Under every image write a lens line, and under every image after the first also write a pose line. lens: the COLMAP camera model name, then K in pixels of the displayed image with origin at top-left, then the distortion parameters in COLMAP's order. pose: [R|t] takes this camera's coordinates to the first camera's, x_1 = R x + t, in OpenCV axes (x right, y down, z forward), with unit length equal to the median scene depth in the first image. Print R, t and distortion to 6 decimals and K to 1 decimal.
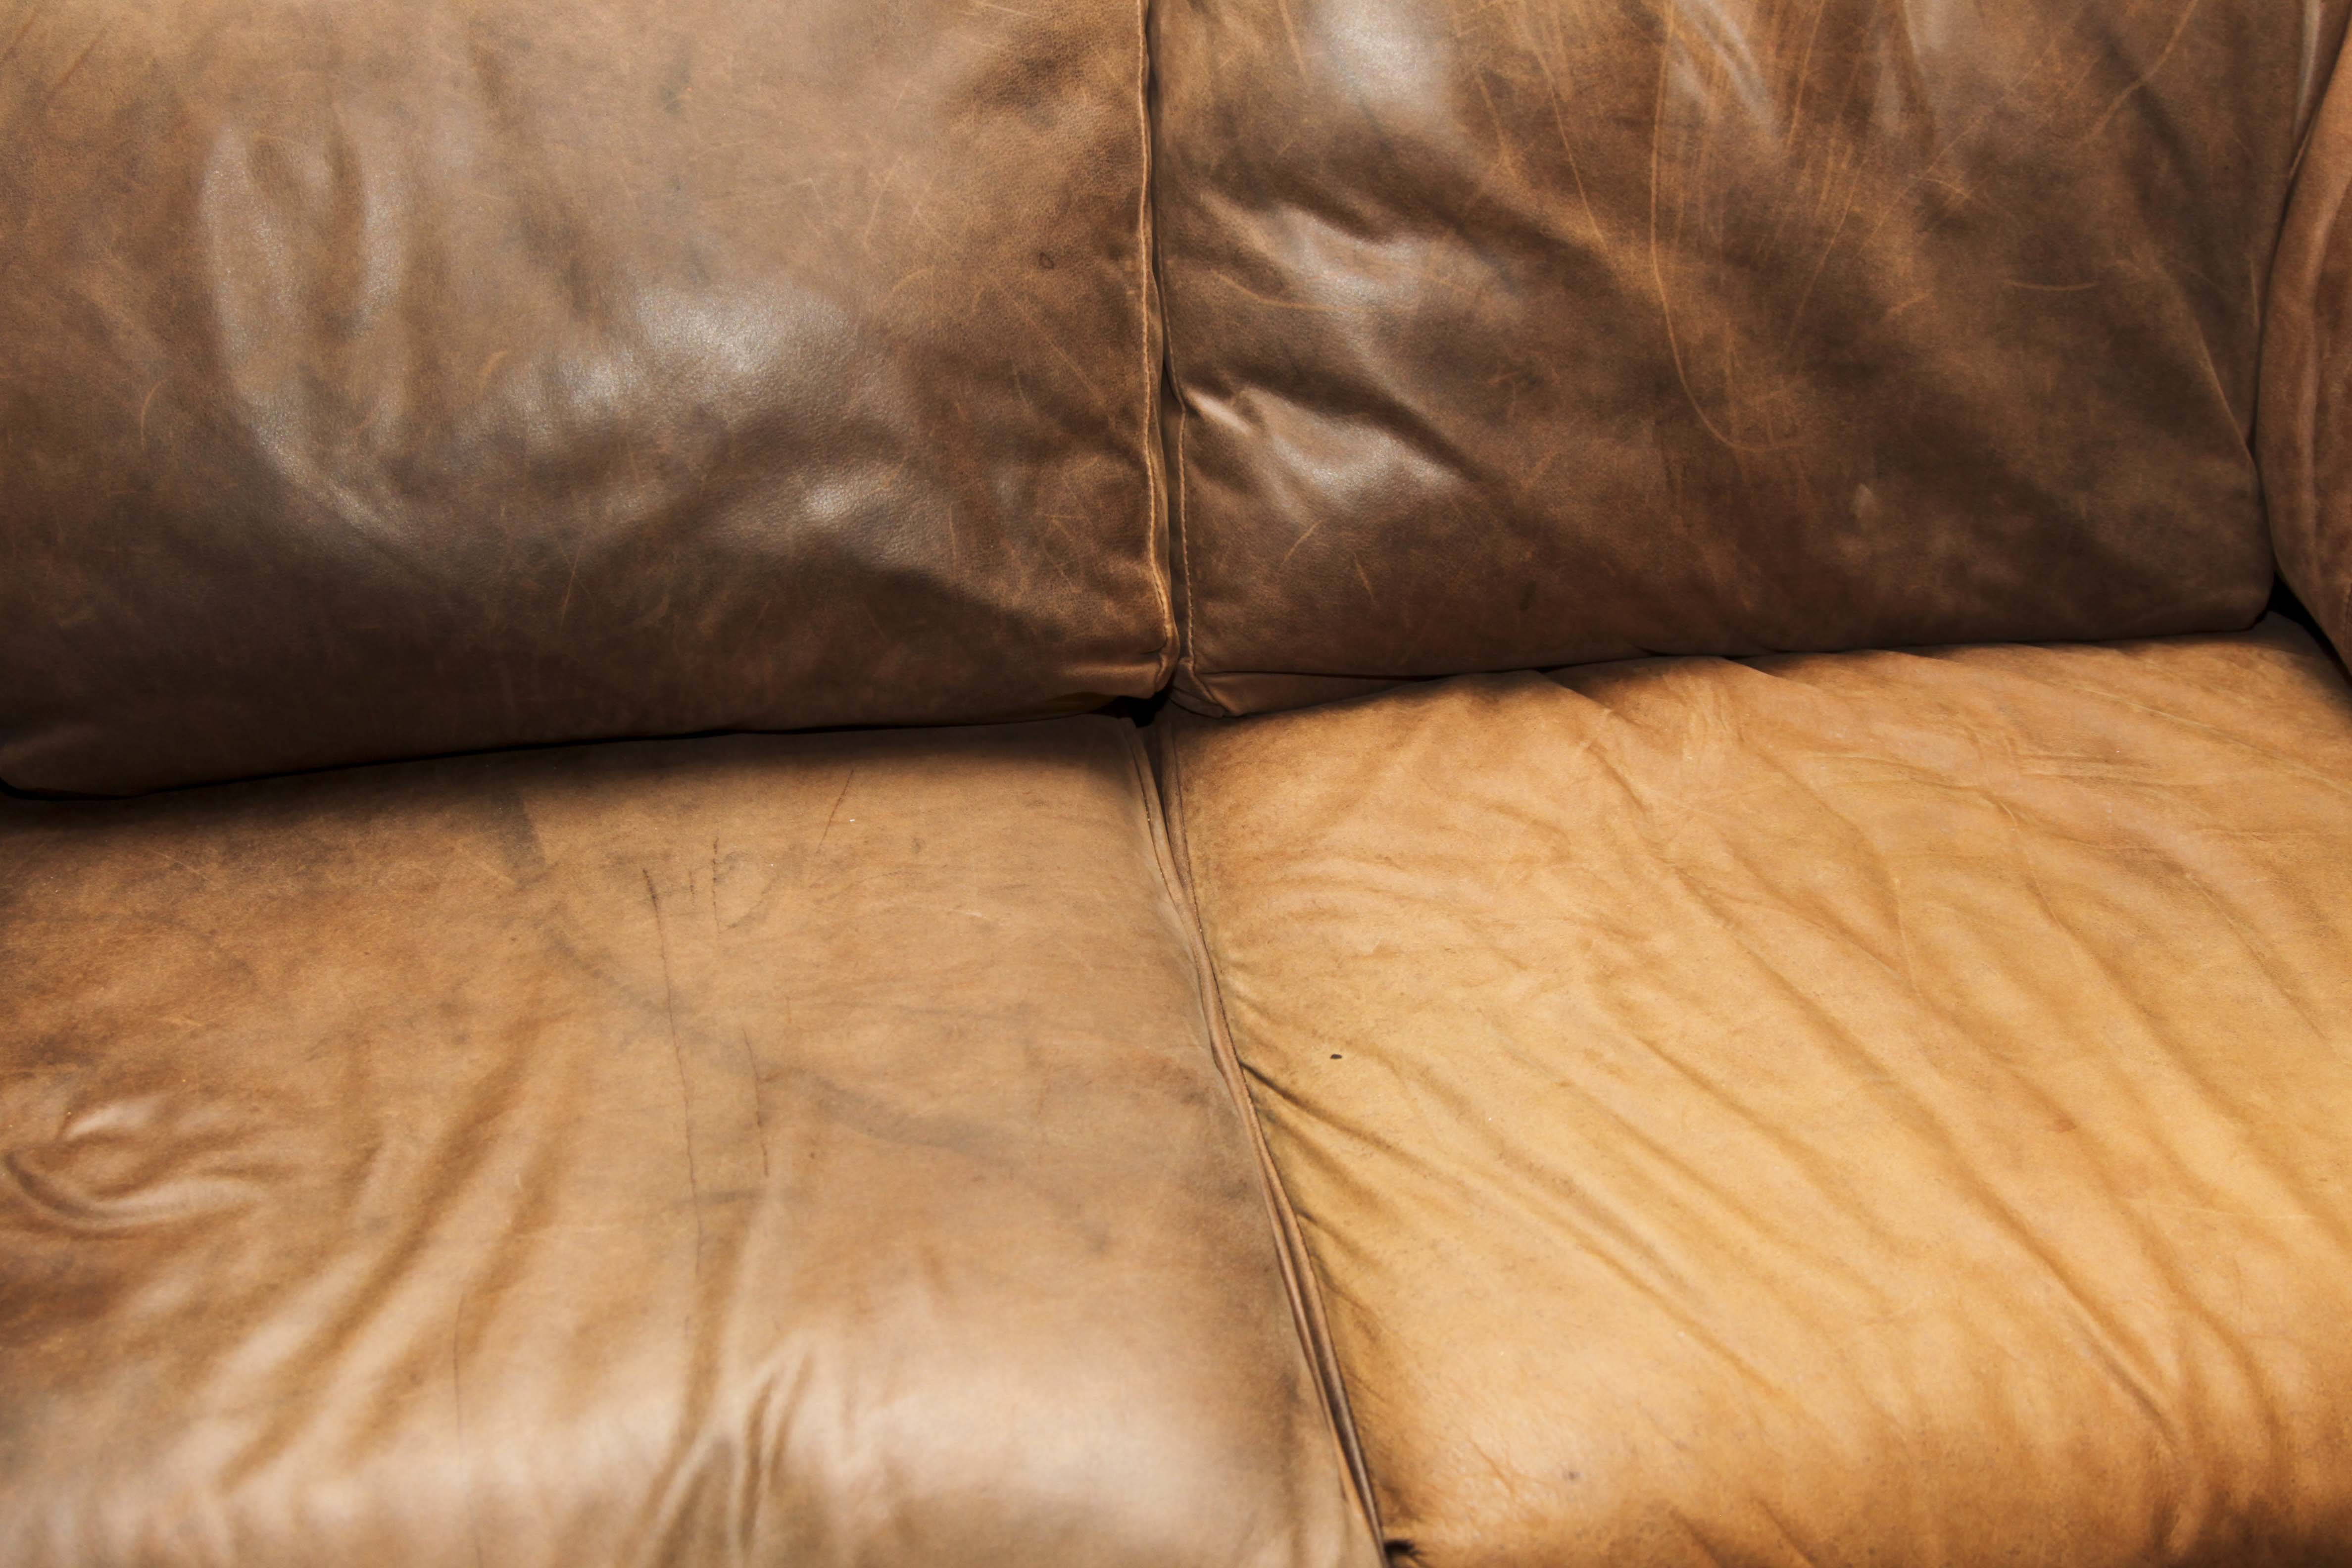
lens RADIAL K [[3311.4, 0, 1179.7], [0, 3311.4, 774.7], [0, 0, 1]] dist [-0.041417, 0.000000]
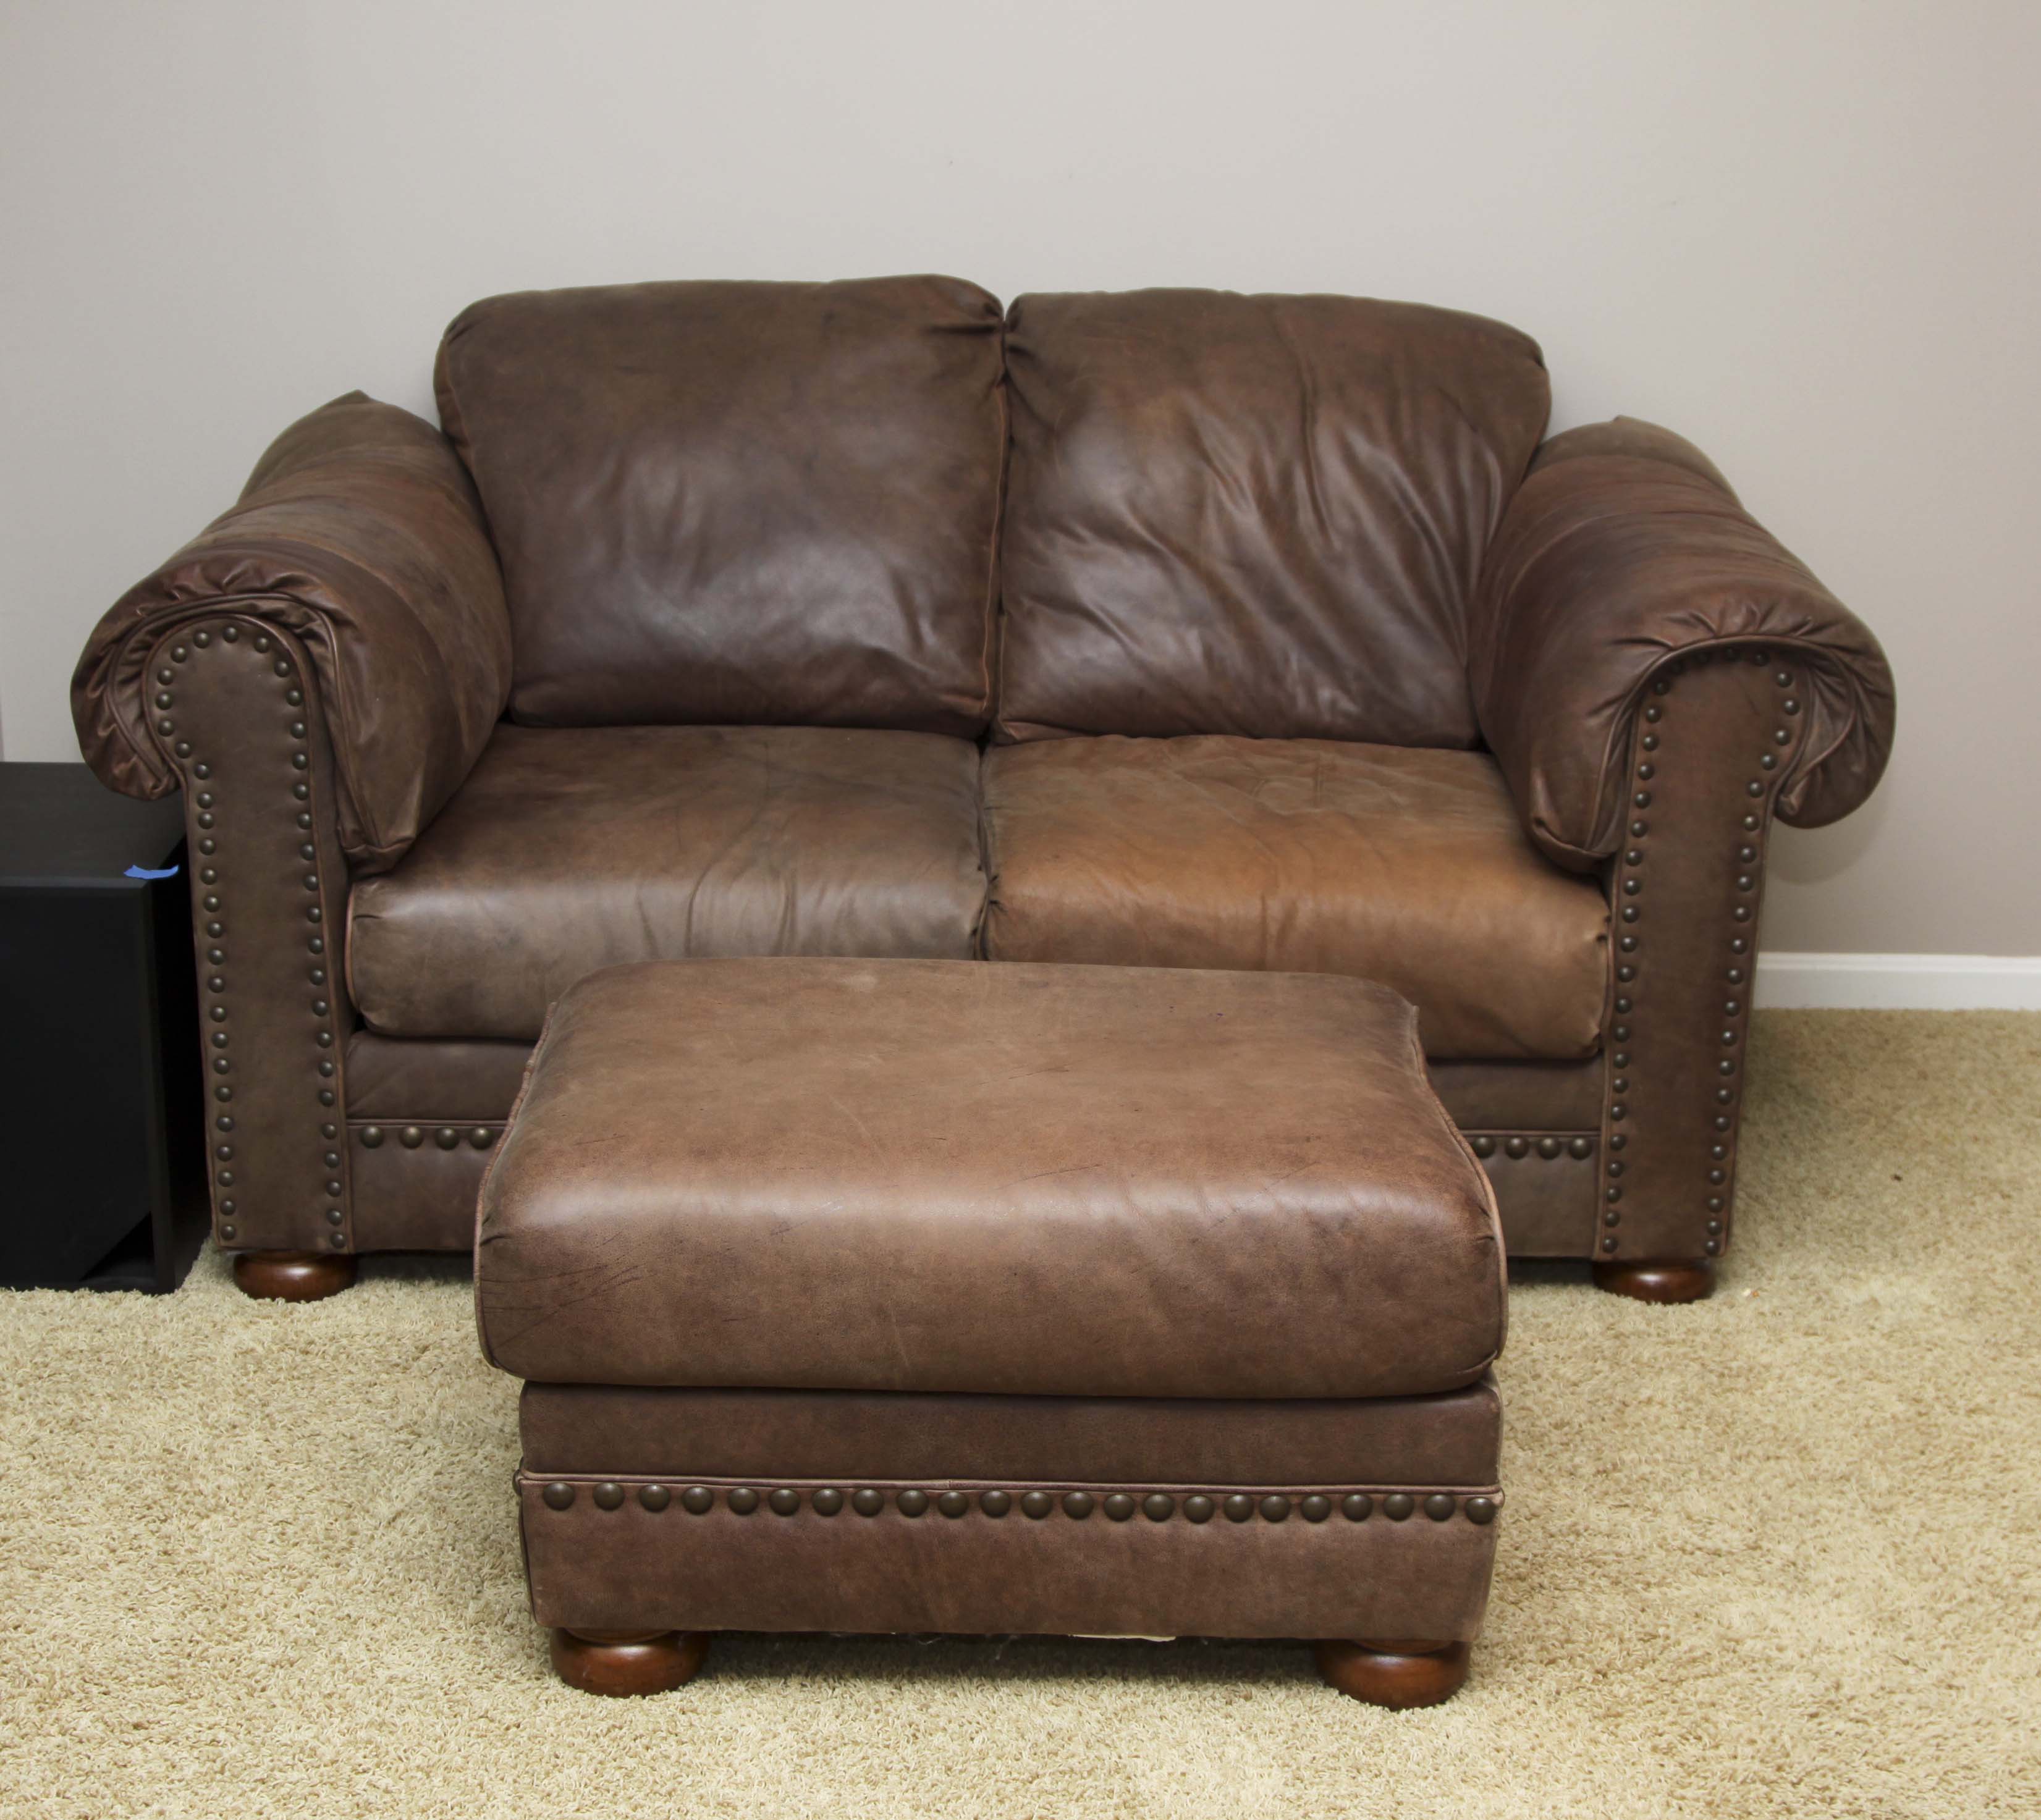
lens RADIAL K [[3261.5, 0, 1034.2], [0, 3261.5, 975.9], [0, 0, 1]] dist [-0.109826, 0.000000]
pose [[0.991596, 0.064811, -0.111966, 0.311692], [-0.091063, 0.964411, -0.248230, 0.748805], [0.091893, 0.256340, 0.962209, -1.245292]]
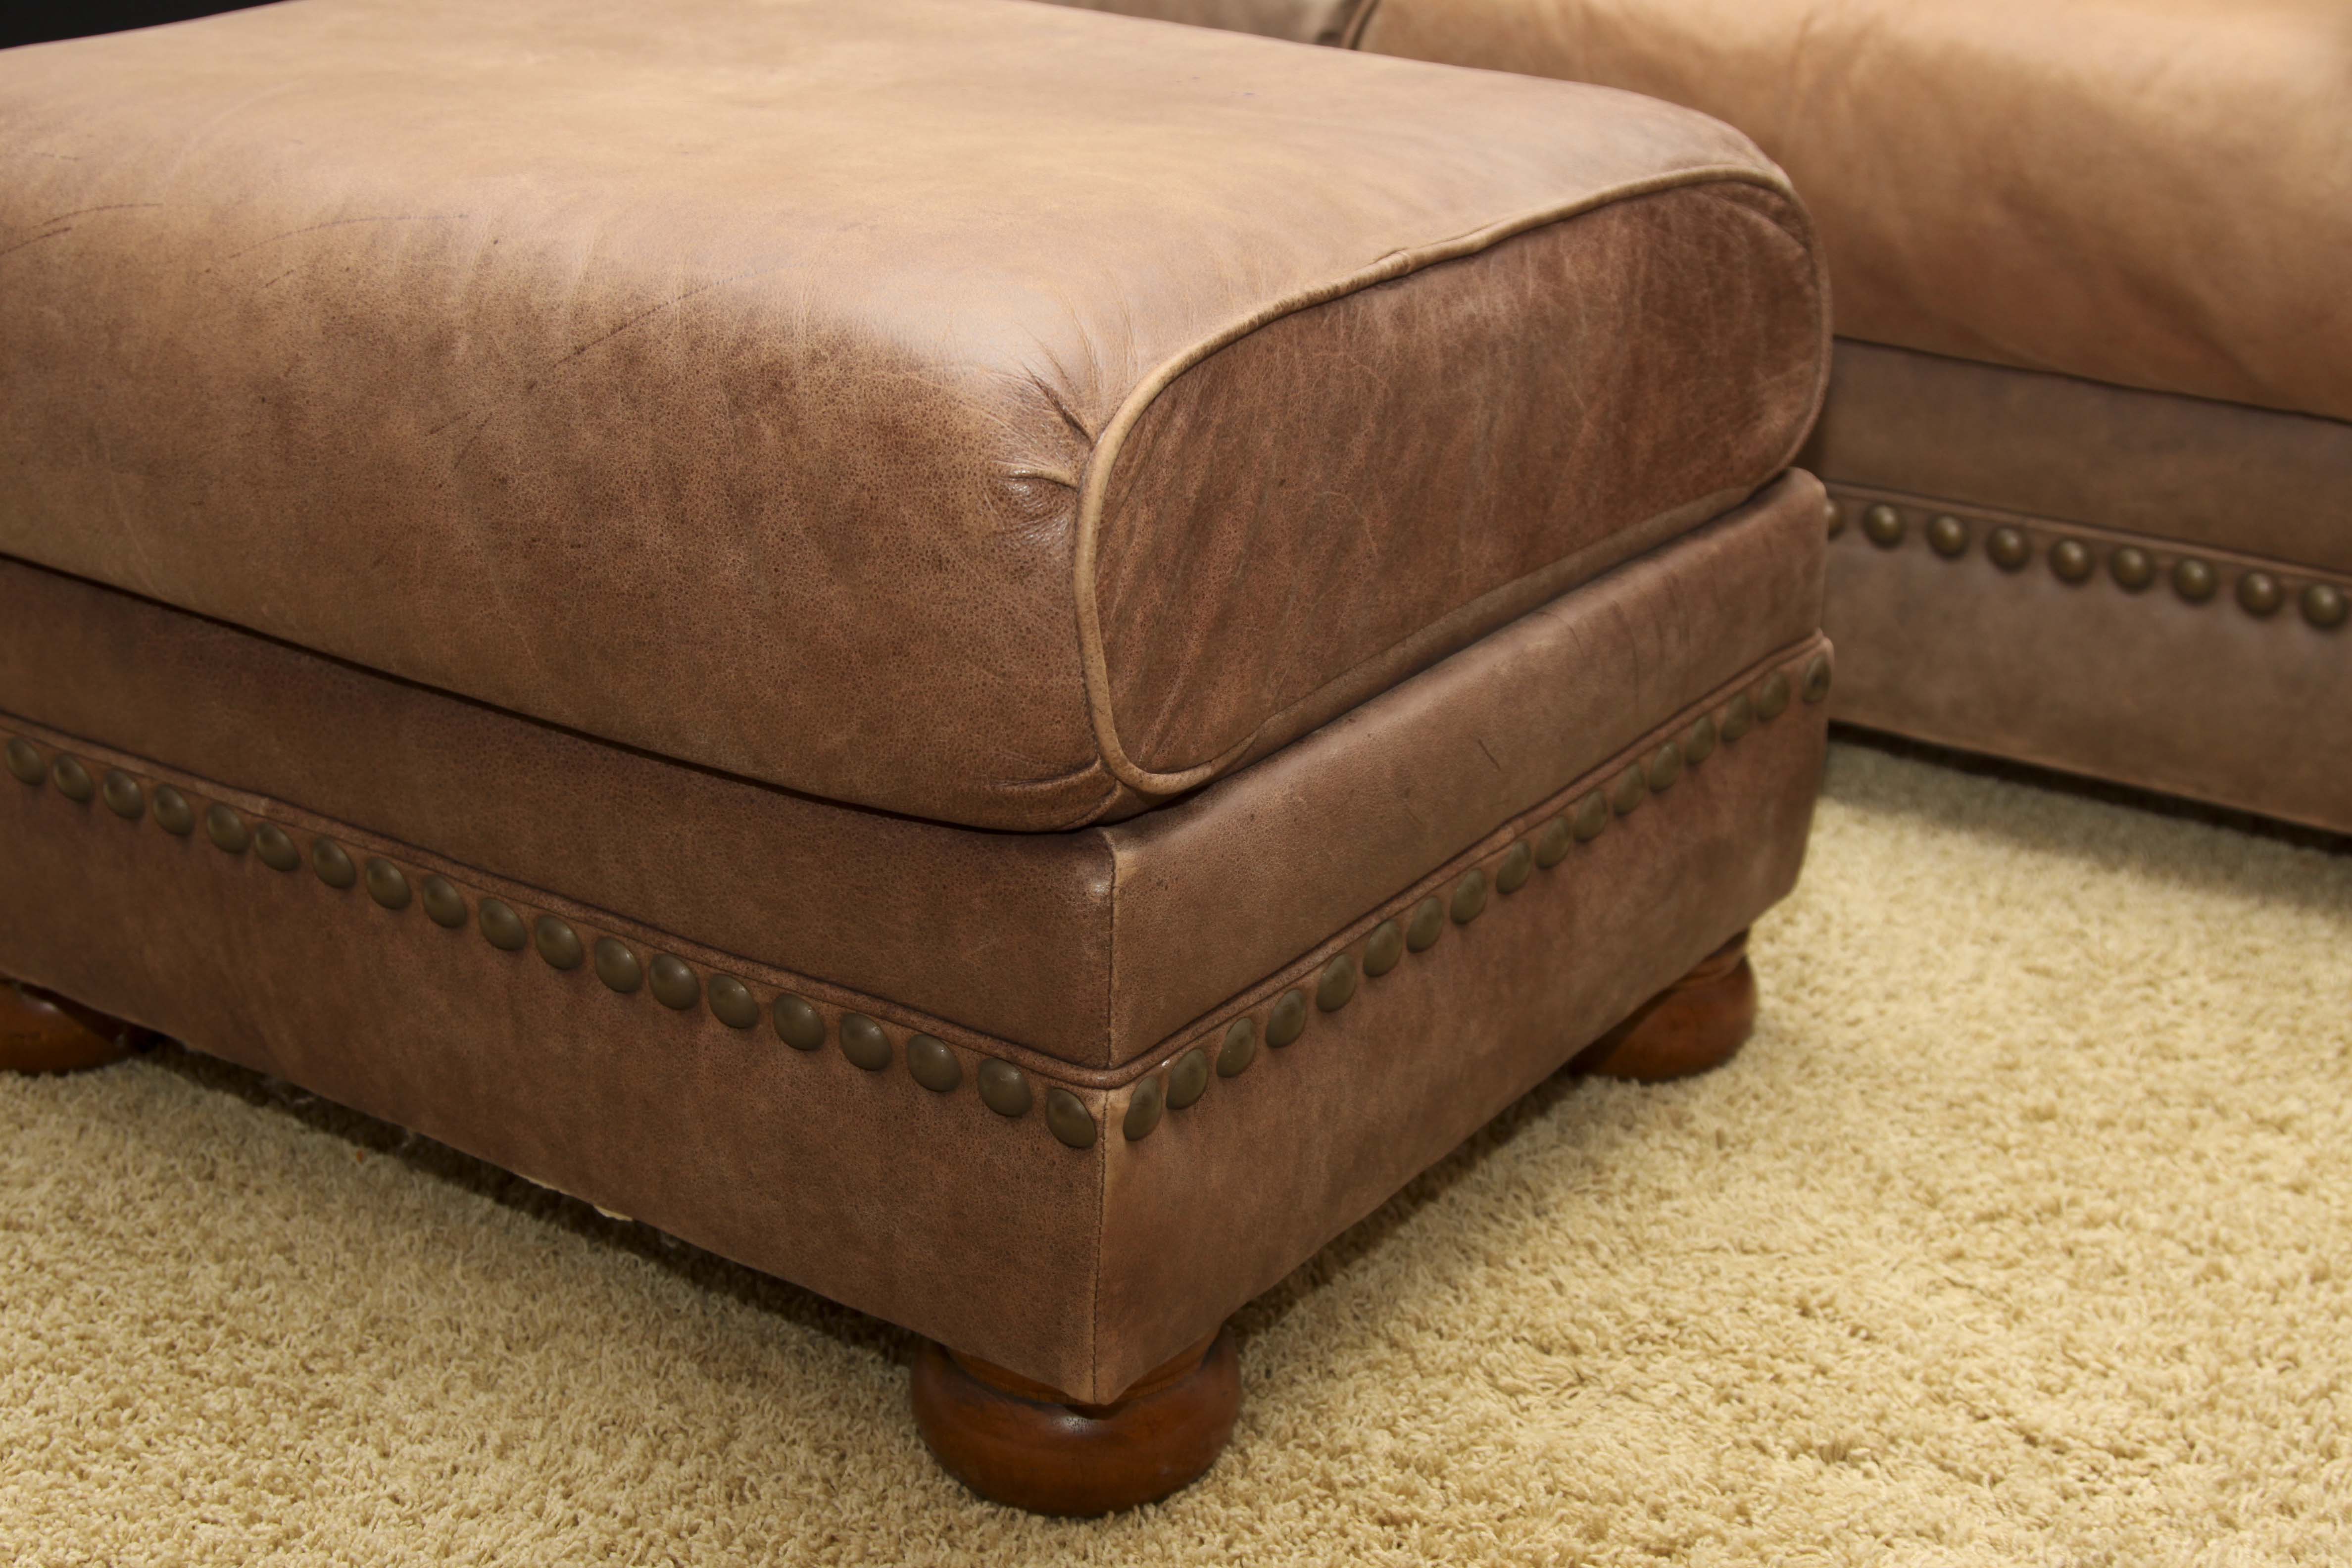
lens RADIAL K [[3311.4, 0, 1168.1], [0, 3311.4, 786.4], [0, 0, 1]] dist [-0.041417, 0.000000]
pose [[0.739550, 0.269646, -0.616731, 0.817074], [-0.370750, 0.927919, -0.038880, 0.535813], [0.561792, 0.257407, 0.786213, -0.182813]]
